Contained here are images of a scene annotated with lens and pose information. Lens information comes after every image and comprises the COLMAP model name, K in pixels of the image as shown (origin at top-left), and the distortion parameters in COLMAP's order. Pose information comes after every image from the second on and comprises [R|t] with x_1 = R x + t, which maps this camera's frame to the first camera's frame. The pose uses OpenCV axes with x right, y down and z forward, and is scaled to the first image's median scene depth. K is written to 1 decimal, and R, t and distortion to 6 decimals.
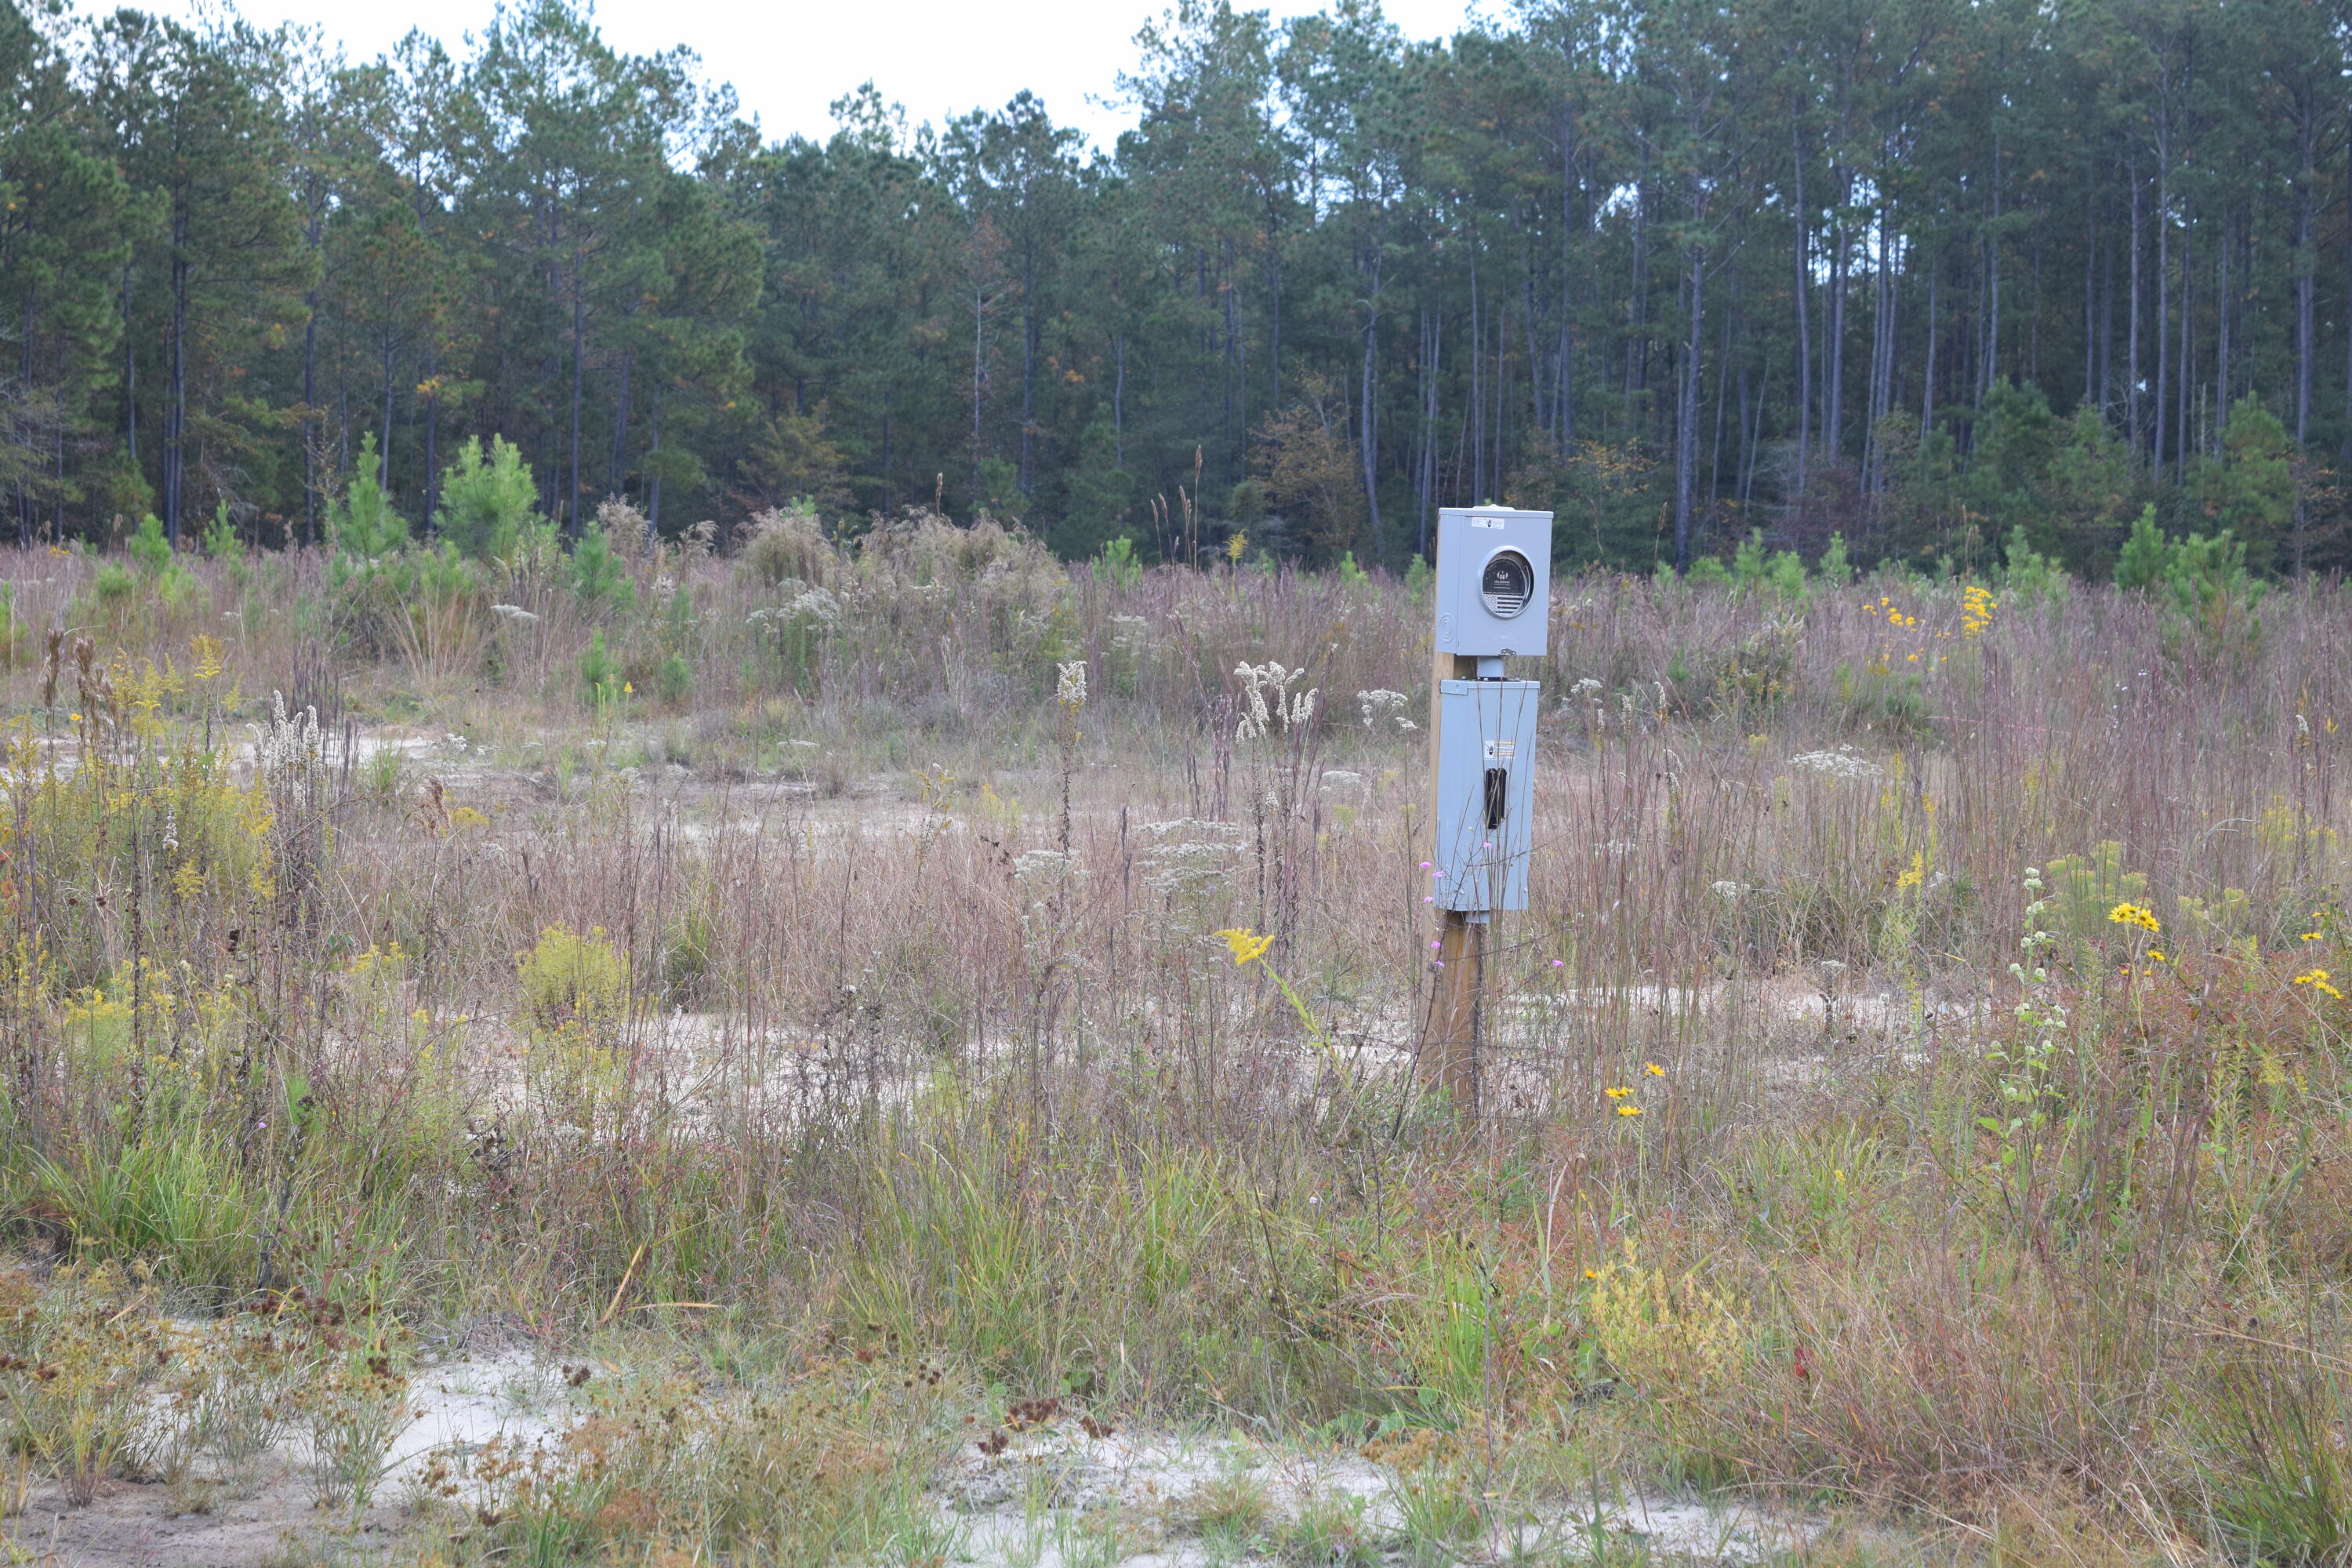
lens RADIAL K [[5325.0, 0, 1174.0], [0, 5325.0, 777.5], [0, 0, 1]] dist [0.073123, 0.000000]
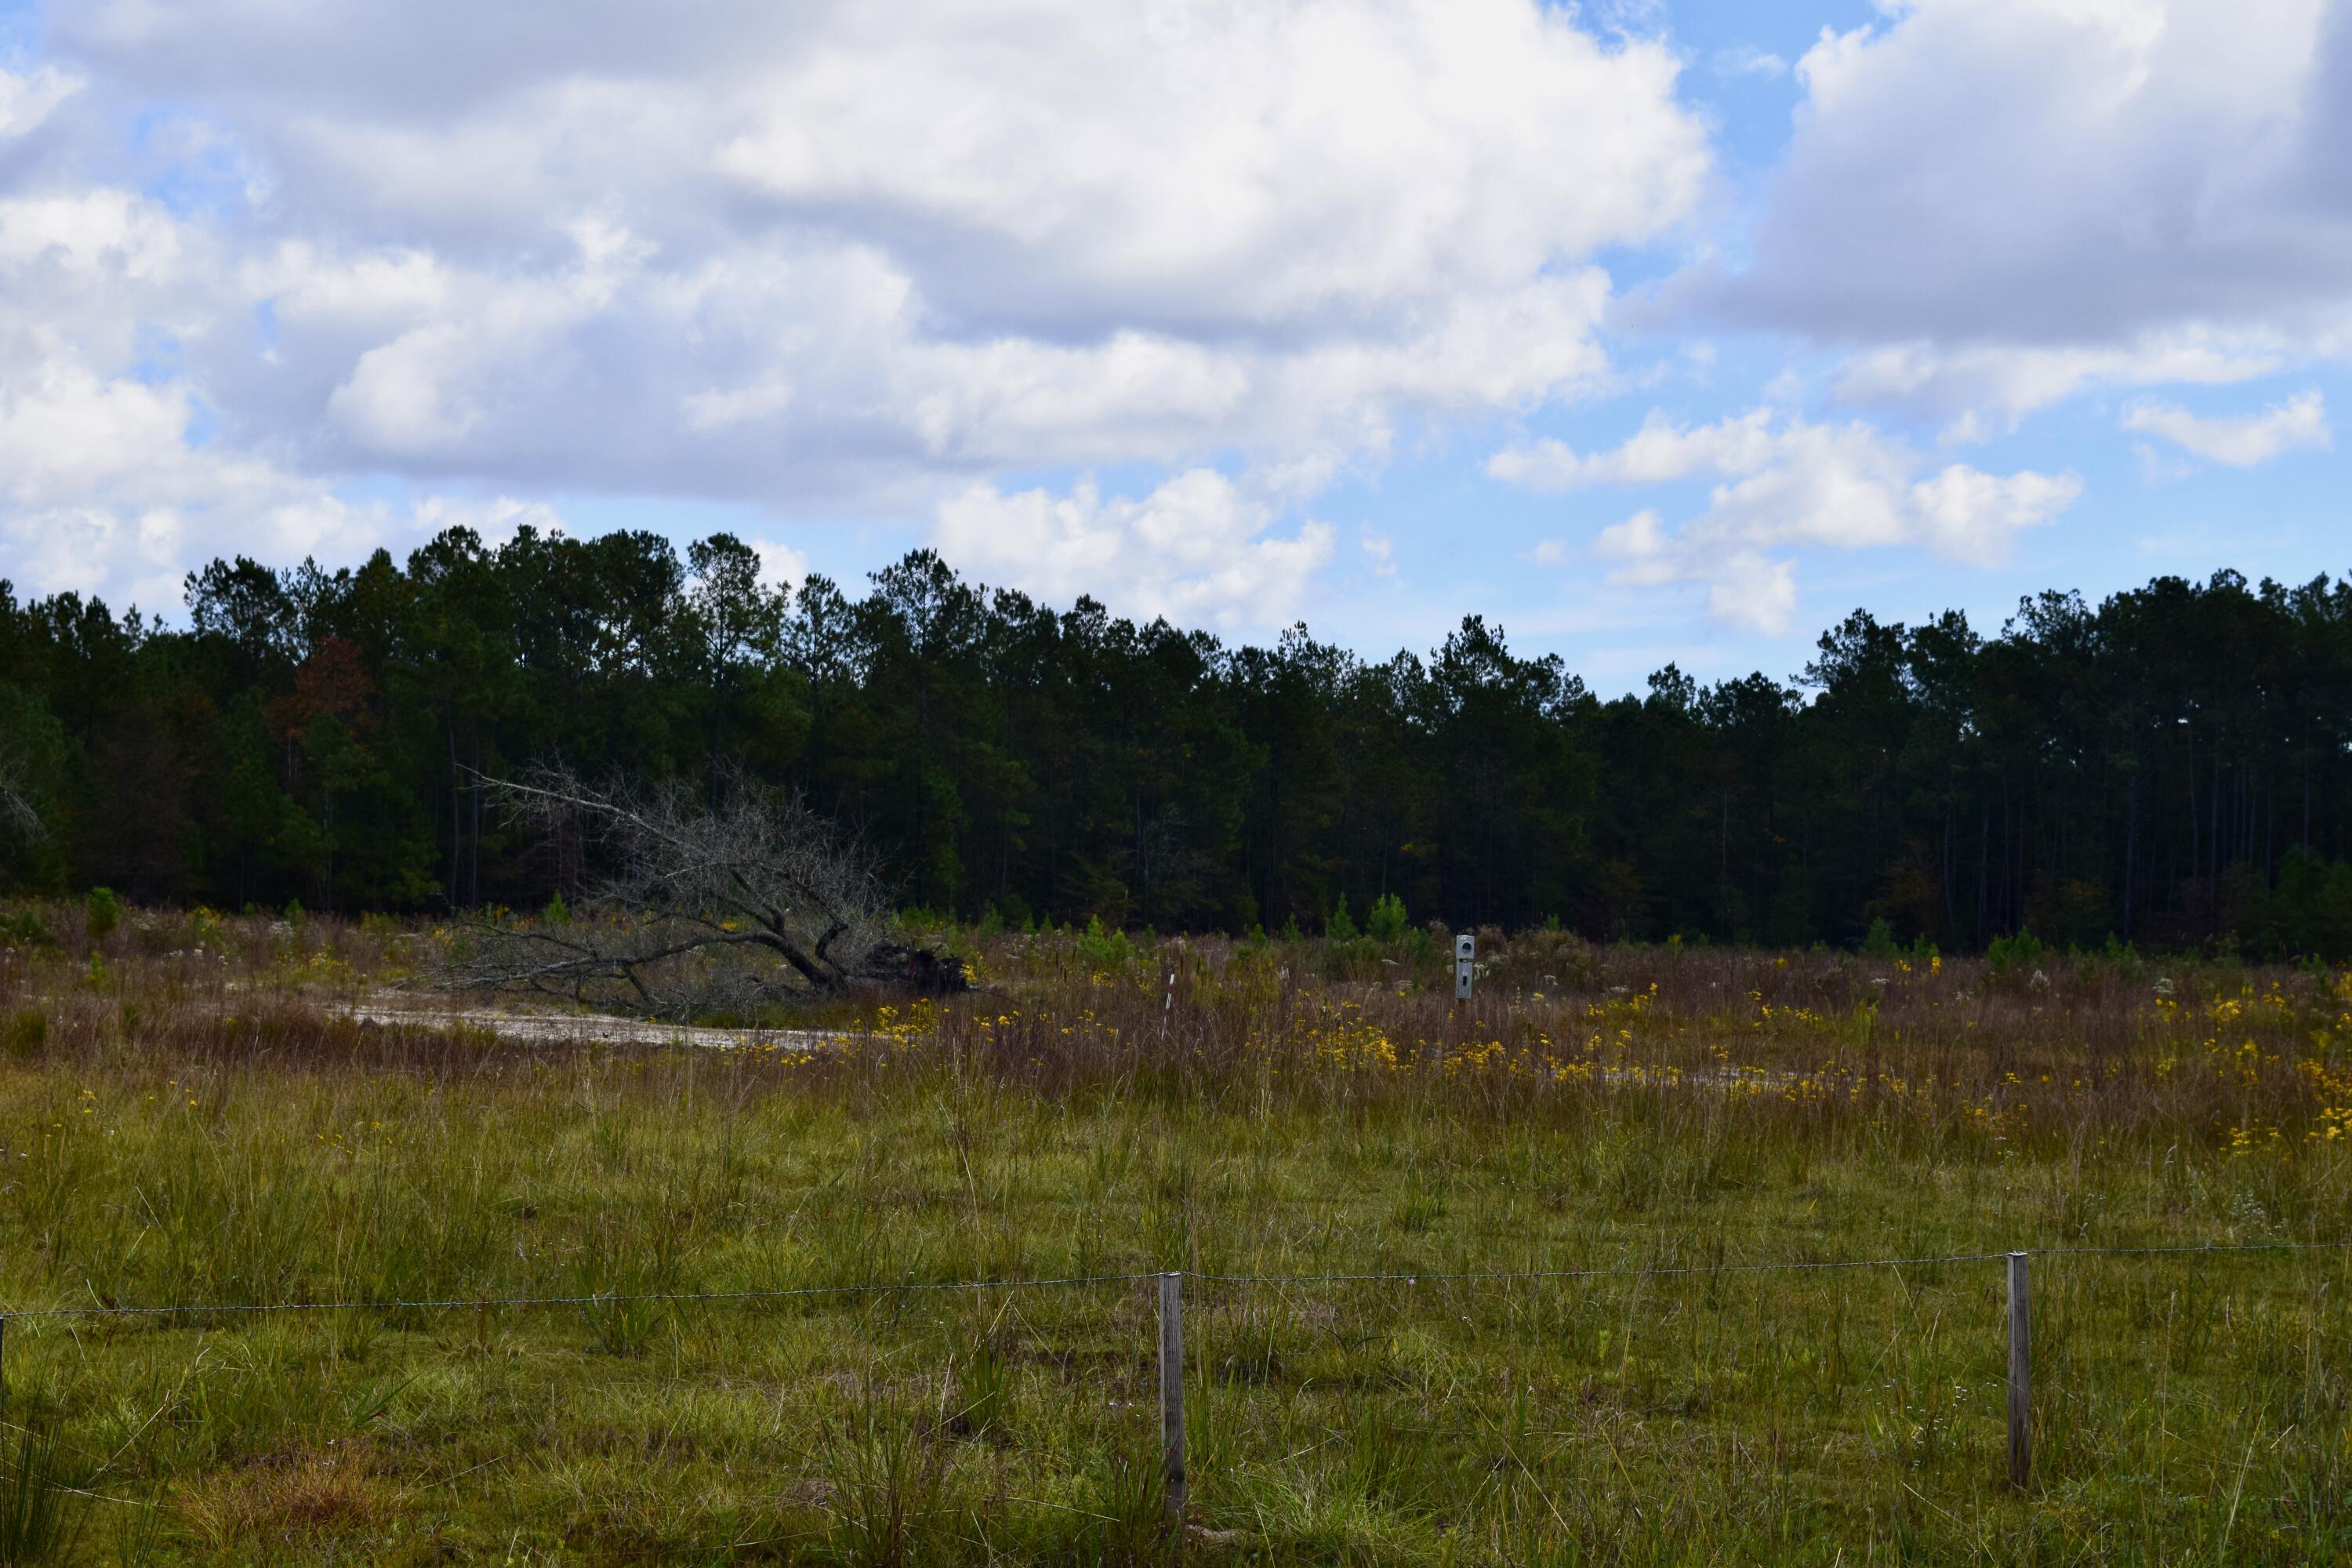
lens RADIAL K [[4013.2, 0, 1175.8], [0, 4013.2, 774.7], [0, 0, 1]] dist [-0.019883, 0.000000]
pose [[0.978295, -0.001784, -0.207209, 0.068649], [-0.015358, 0.996588, -0.081091, 0.014665], [0.206647, 0.082514, 0.974930, -0.362990]]
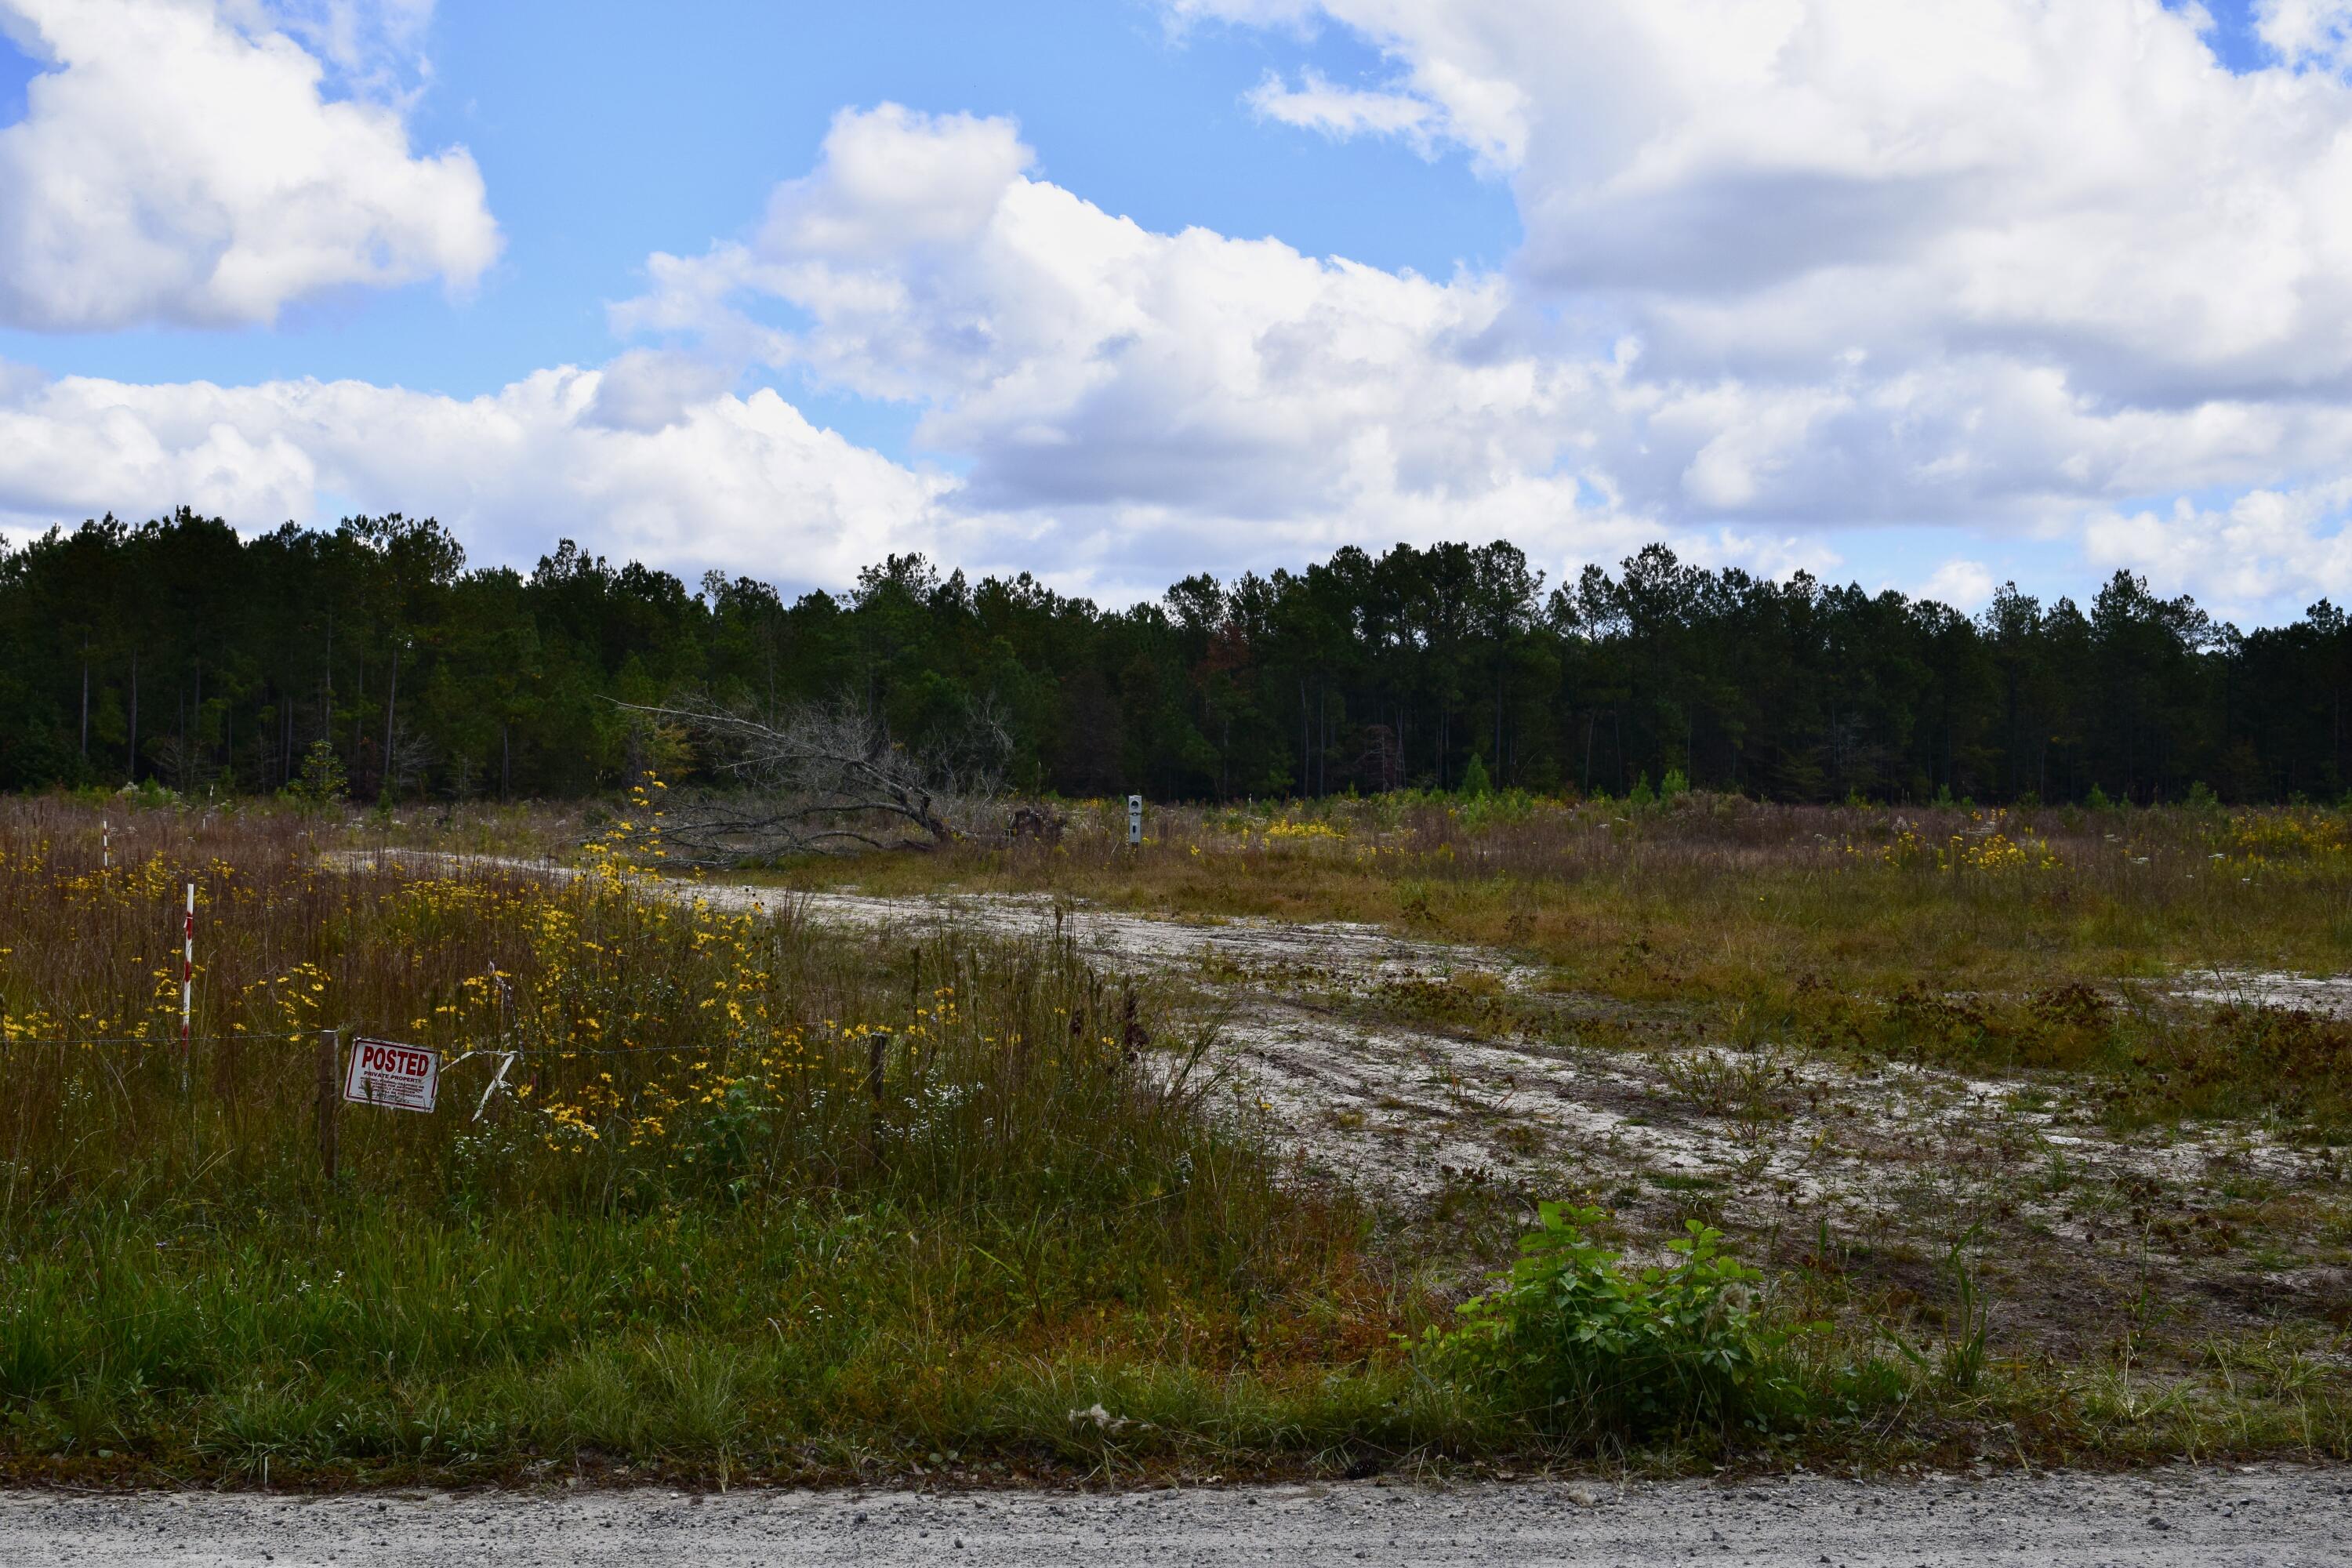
lens RADIAL K [[2513.2, 0, 1167.9], [0, 2513.2, 782.2], [0, 0, 1]] dist [-0.059798, 0.000000]
pose [[0.802107, -0.016311, -0.596957, 0.232754], [-0.015784, 0.998699, -0.048496, 0.011311], [0.596971, 0.048322, 0.800806, -0.202036]]
